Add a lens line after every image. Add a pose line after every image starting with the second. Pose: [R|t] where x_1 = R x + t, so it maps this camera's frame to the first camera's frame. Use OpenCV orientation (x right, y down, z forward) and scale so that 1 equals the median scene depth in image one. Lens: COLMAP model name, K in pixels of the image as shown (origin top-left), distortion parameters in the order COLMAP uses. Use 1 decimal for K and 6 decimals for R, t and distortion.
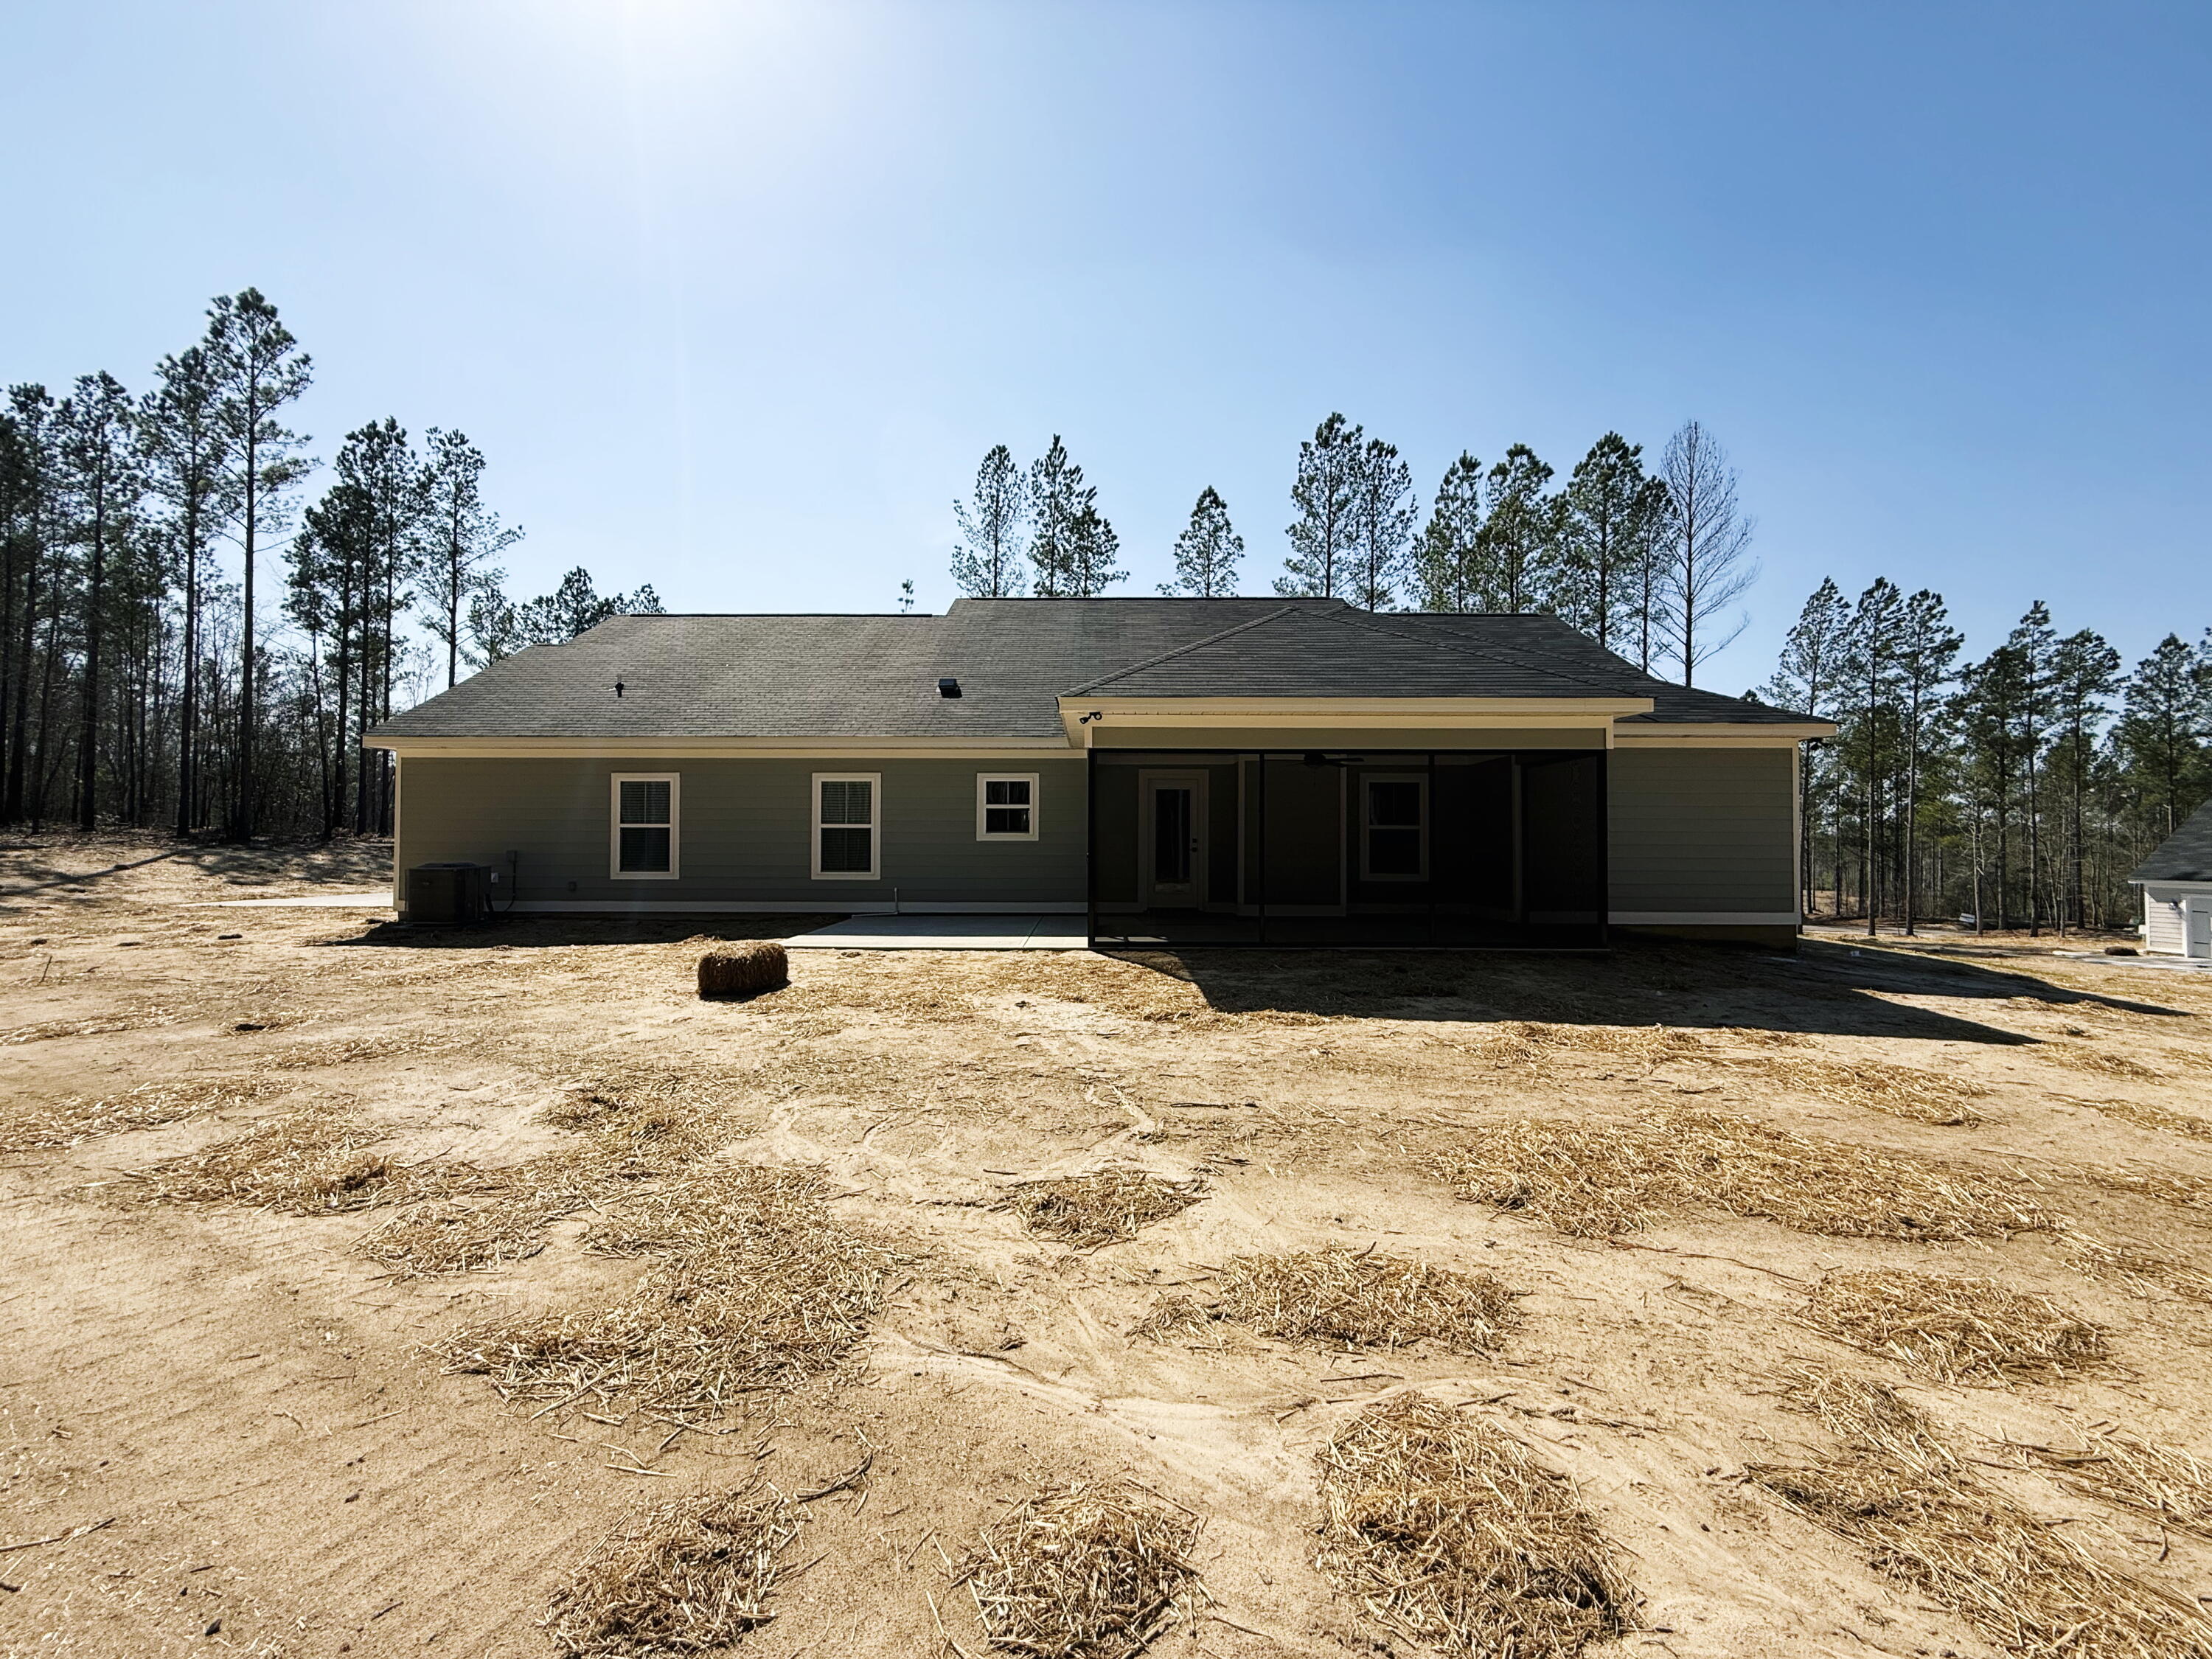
lens RADIAL K [[888.3, 0, 1140.5], [0, 888.3, 831.5], [0, 0, 1]] dist [-0.023327, -0.000061]
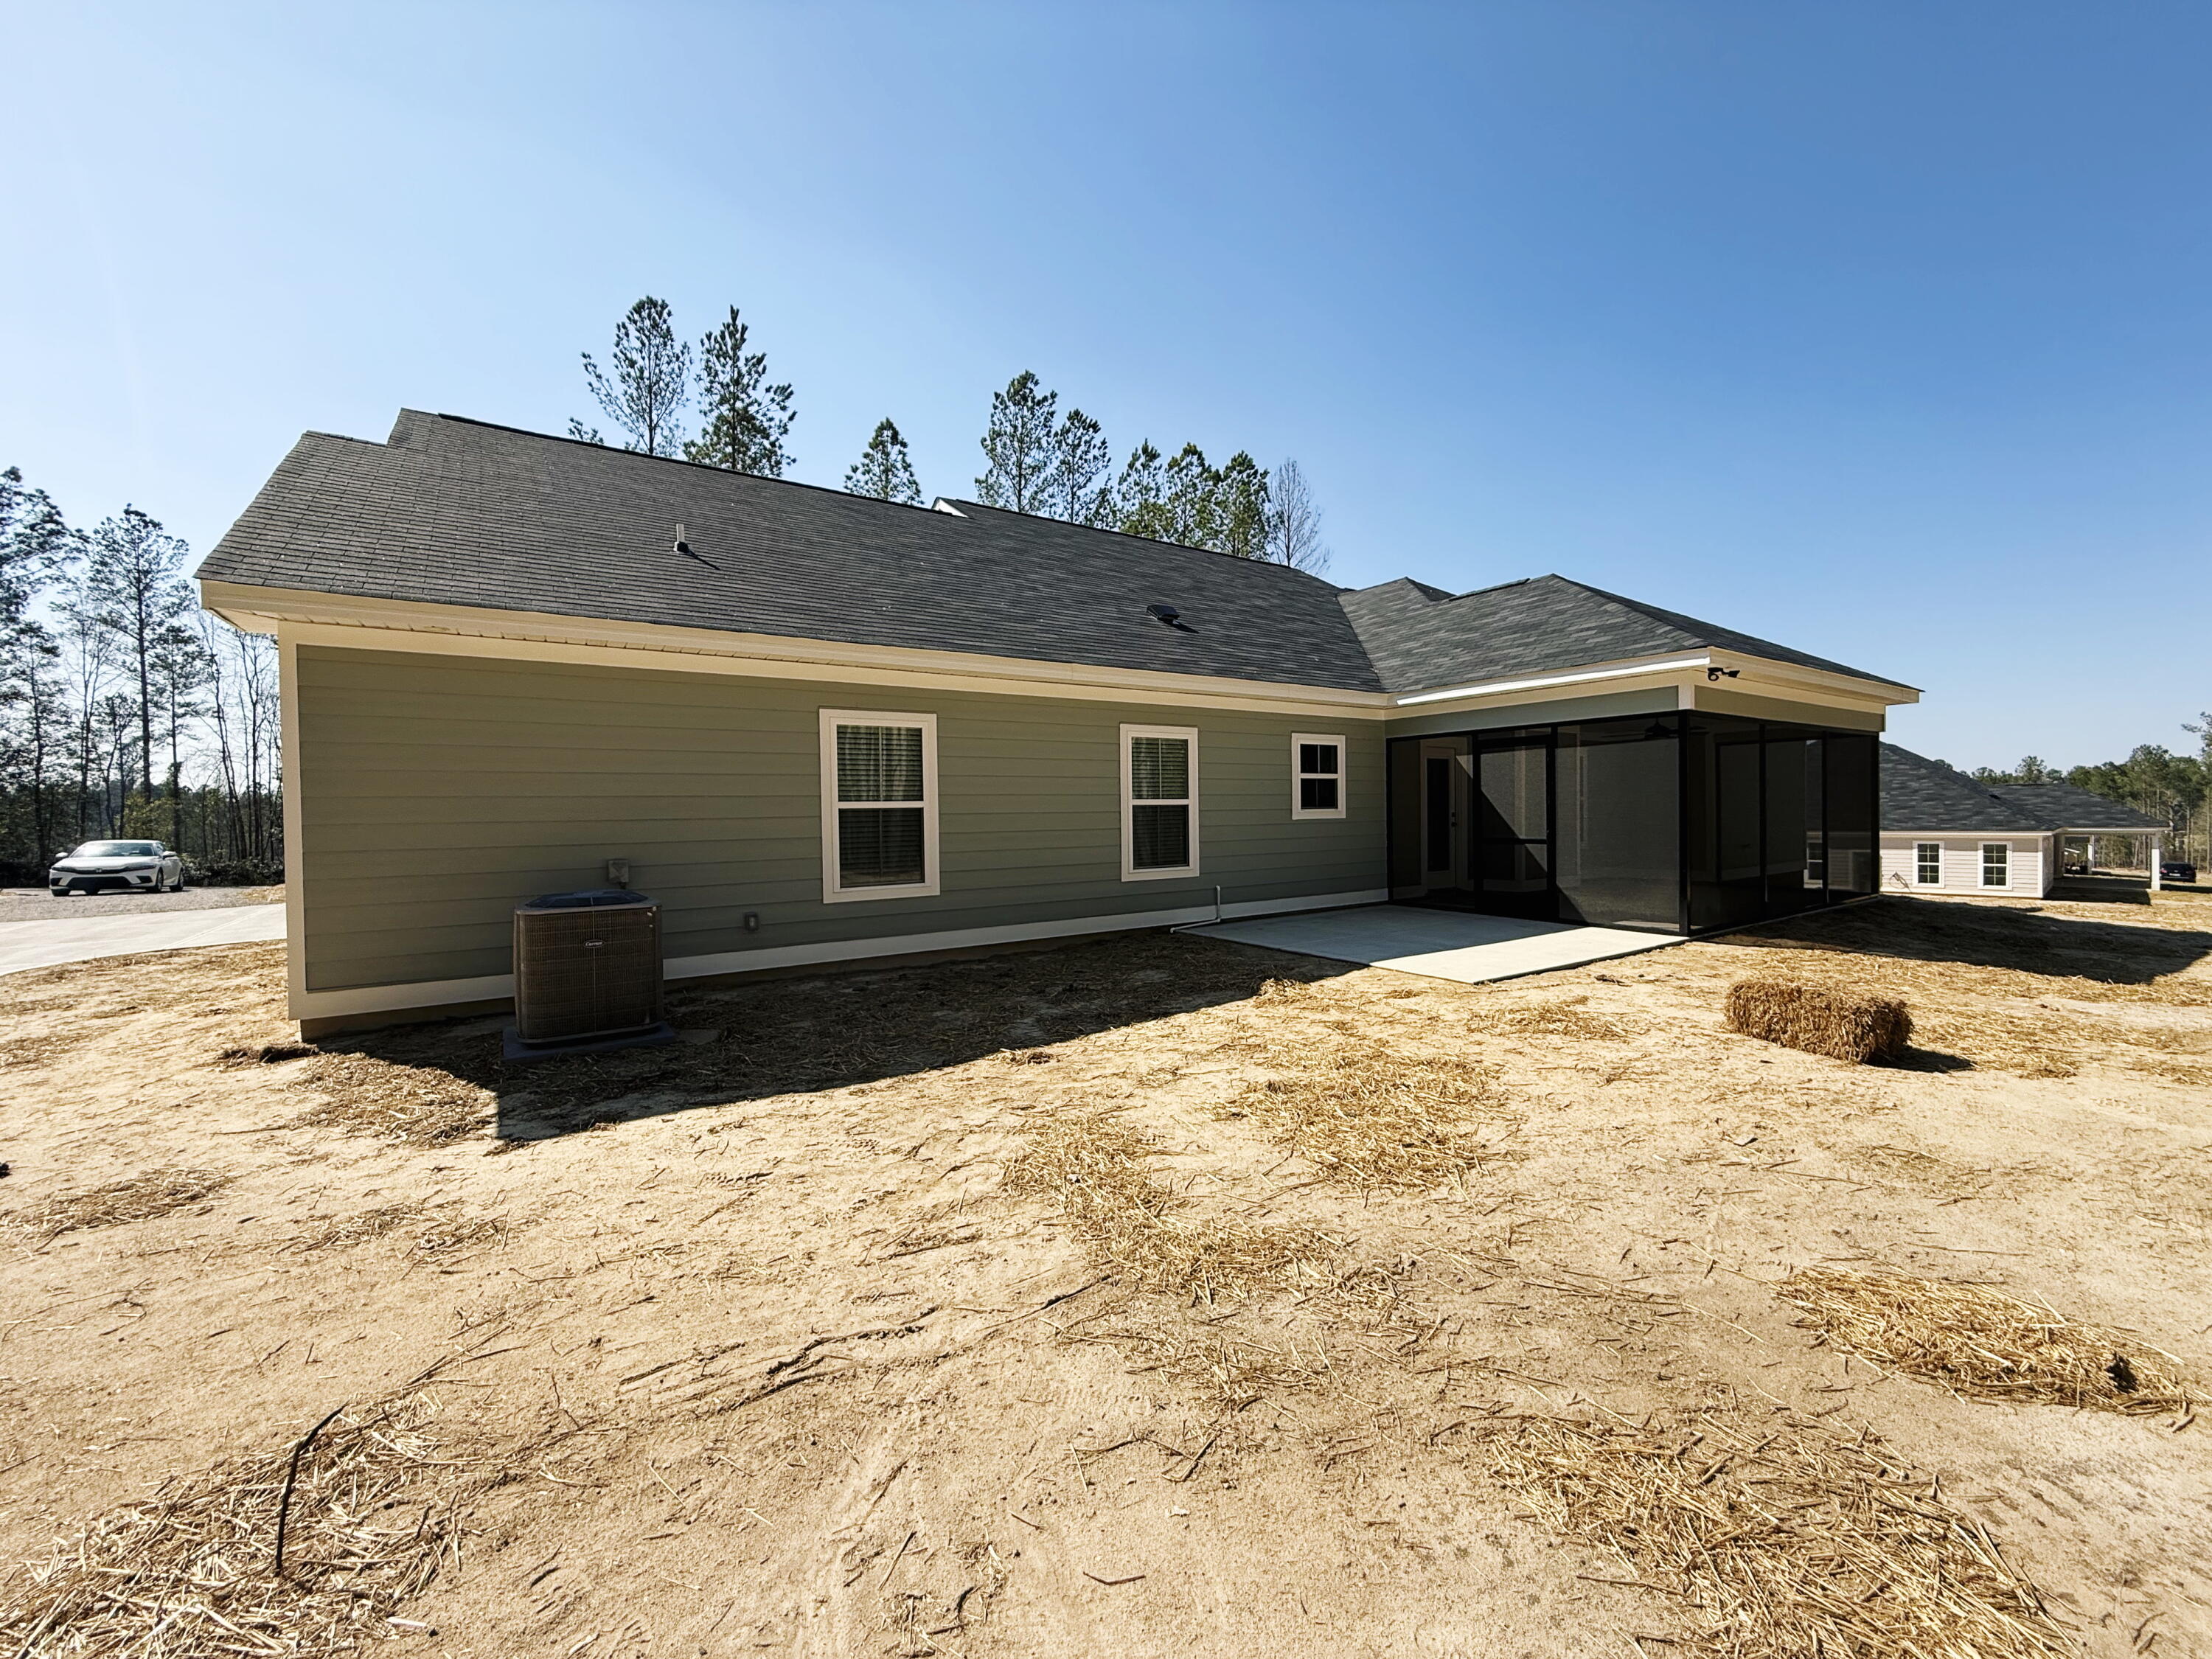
lens RADIAL K [[889.7, 0, 1106.0], [0, 889.7, 829.5], [0, 0, 1]] dist [-0.000165, -0.000076]
pose [[0.832470, -0.025296, 0.553492, -0.335930], [0.014314, 0.999606, 0.024157, -0.000949], [-0.553885, -0.012187, 0.832504, 0.196607]]
